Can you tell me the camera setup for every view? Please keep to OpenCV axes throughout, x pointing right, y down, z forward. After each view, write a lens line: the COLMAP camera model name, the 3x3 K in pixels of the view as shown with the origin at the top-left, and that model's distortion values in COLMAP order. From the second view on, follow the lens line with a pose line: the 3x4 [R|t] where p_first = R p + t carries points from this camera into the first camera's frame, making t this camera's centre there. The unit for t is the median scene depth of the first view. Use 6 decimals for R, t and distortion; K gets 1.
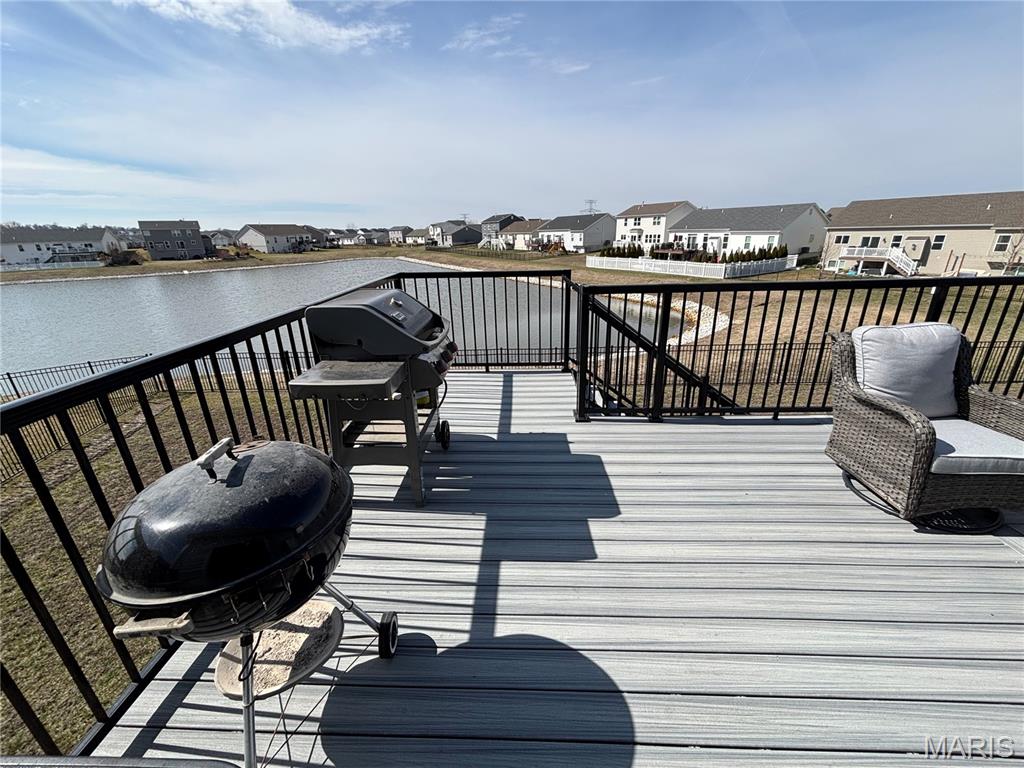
lens RADIAL K [[412.6, 0, 511.4], [0, 412.6, 382.4], [0, 0, 1]] dist [0.002338, -0.000785]
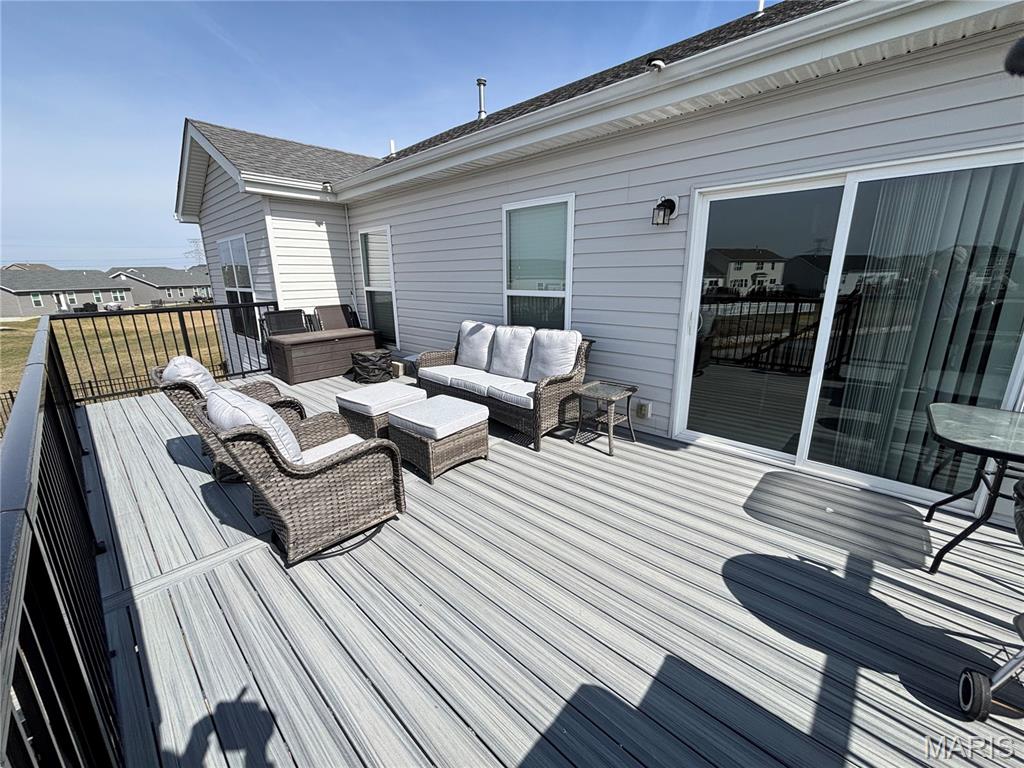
lens RADIAL K [[412.6, 0, 512.7], [0, 412.6, 383.4], [0, 0, 1]] dist [0.002338, -0.000785]
pose [[-0.751892, -0.135907, 0.645126, -0.019894], [0.258372, 0.839506, 0.477988, -0.498408], [-0.606549, 0.526078, -0.596104, 1.358049]]
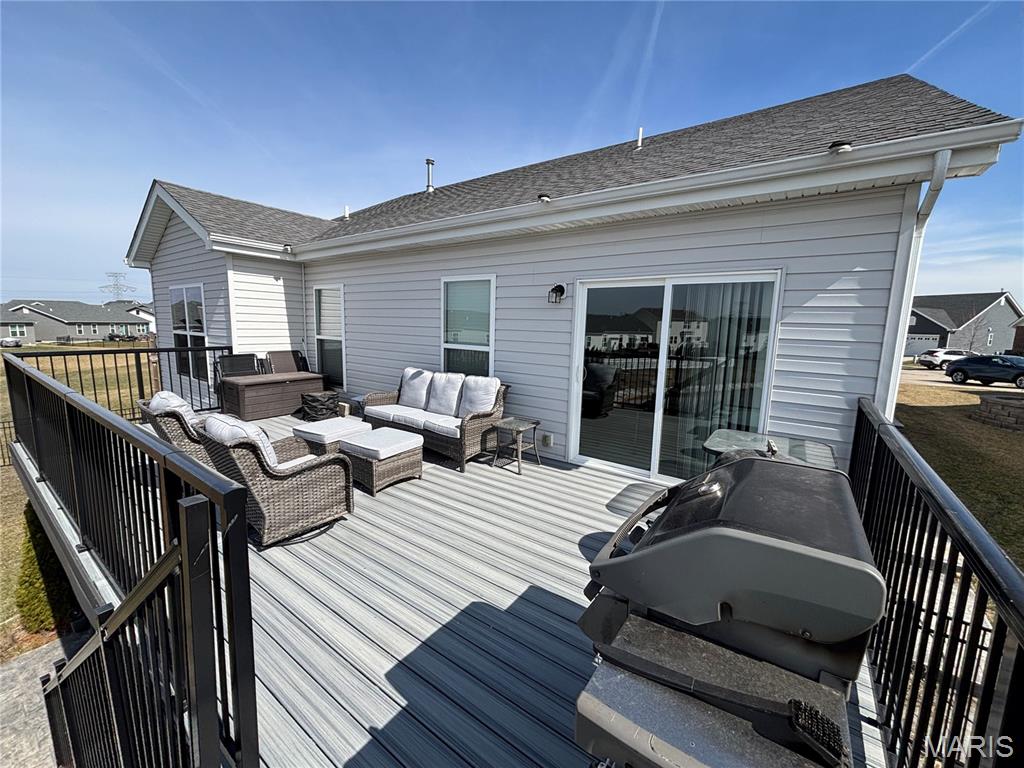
lens RADIAL K [[412.6, 0, 511.5], [0, 412.6, 383.5], [0, 0, 1]] dist [0.002338, -0.000785]
pose [[-0.828213, -0.075764, 0.555269, -0.397837], [0.190574, 0.893694, 0.406192, -0.651942], [-0.527016, 0.442233, -0.725730, 1.639213]]
